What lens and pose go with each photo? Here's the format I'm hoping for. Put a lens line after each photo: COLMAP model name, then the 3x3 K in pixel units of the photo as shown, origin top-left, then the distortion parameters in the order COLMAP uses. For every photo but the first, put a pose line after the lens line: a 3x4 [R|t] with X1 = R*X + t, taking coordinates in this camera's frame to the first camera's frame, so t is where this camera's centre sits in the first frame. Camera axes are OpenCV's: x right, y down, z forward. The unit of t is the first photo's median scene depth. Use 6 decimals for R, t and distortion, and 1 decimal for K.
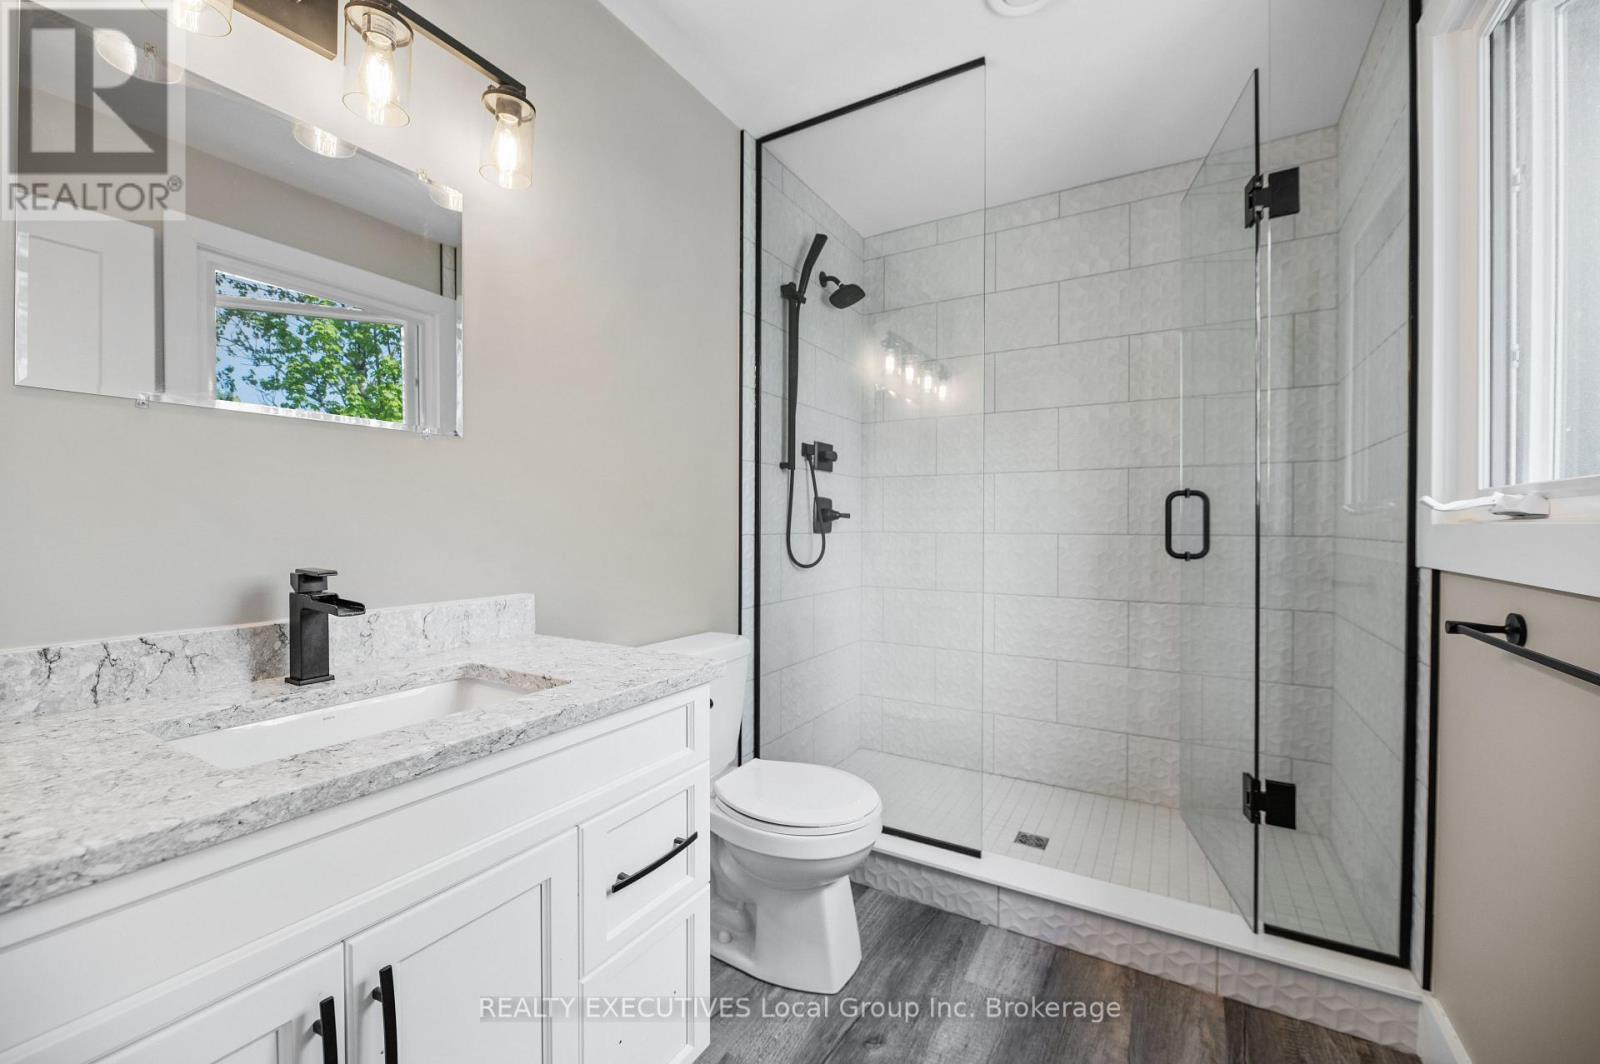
lens RADIAL K [[657.0, 0, 799.2], [0, 657.0, 540.5], [0, 0, 1]] dist [-0.001073, -0.000136]
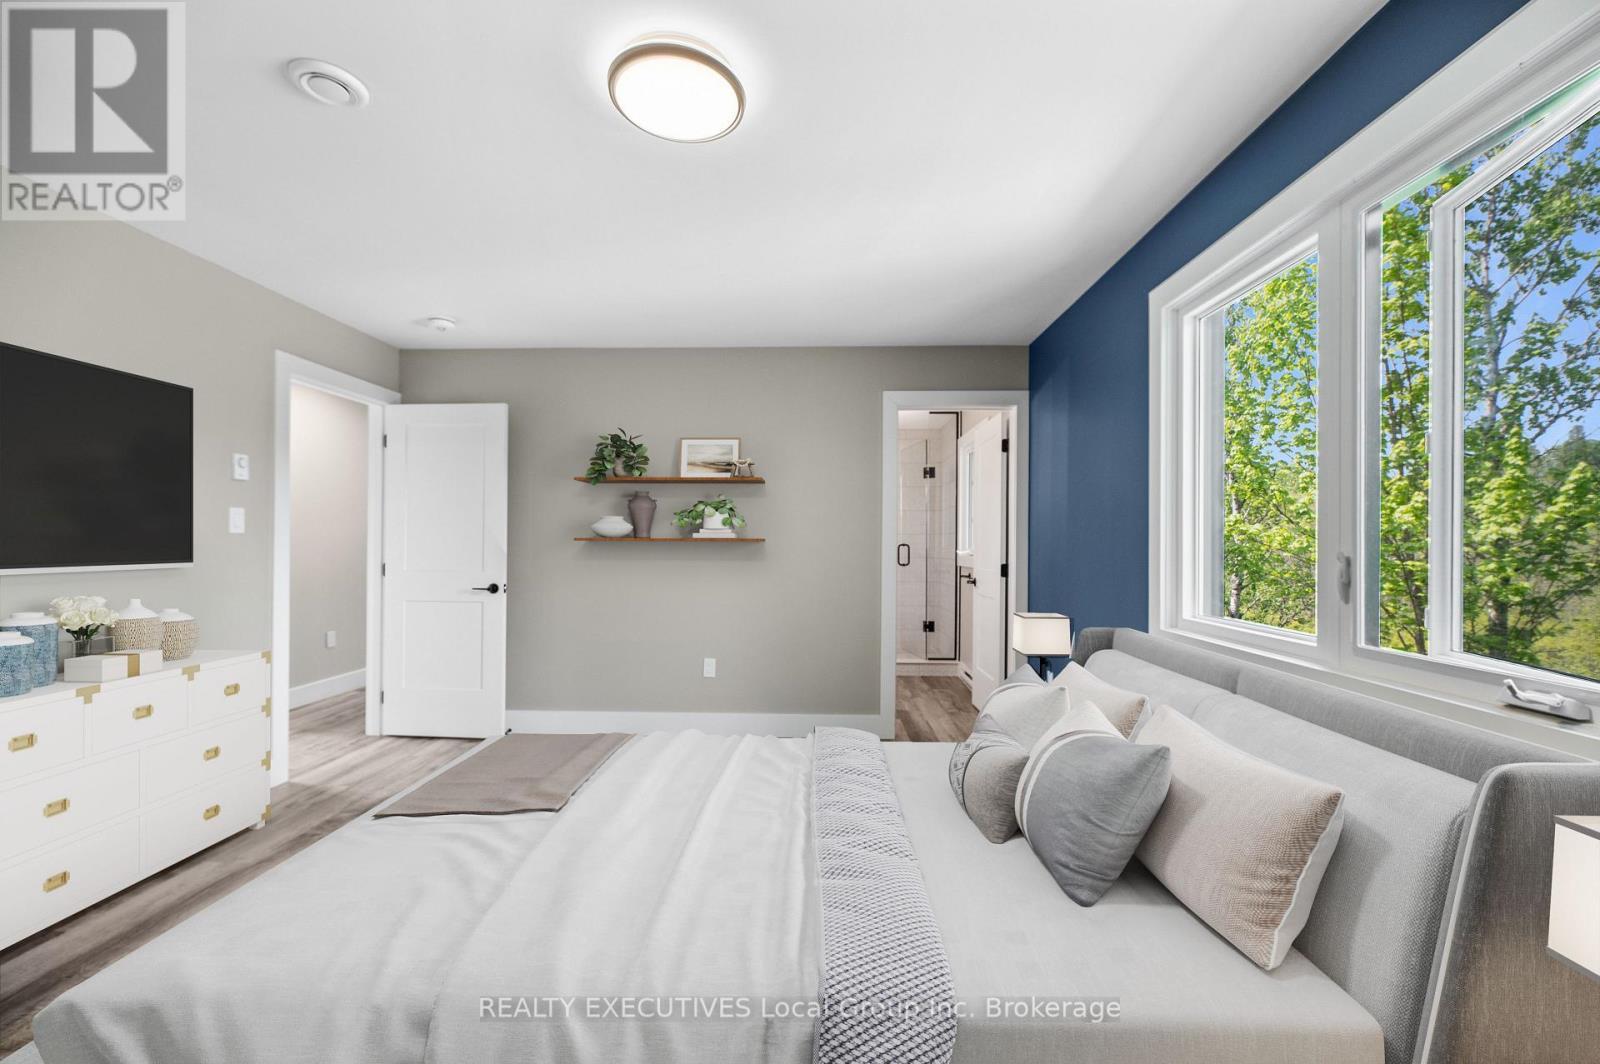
lens RADIAL K [[692.6, 0, 798.7], [0, 692.6, 558.8], [0, 0, 1]] dist [0.002241, 0.000439]
pose [[0.877403, -0.002852, 0.479746, -1.952993], [0.002434, 0.999996, 0.001492, -0.015335], [-0.479749, -0.000142, 0.877406, -2.261012]]
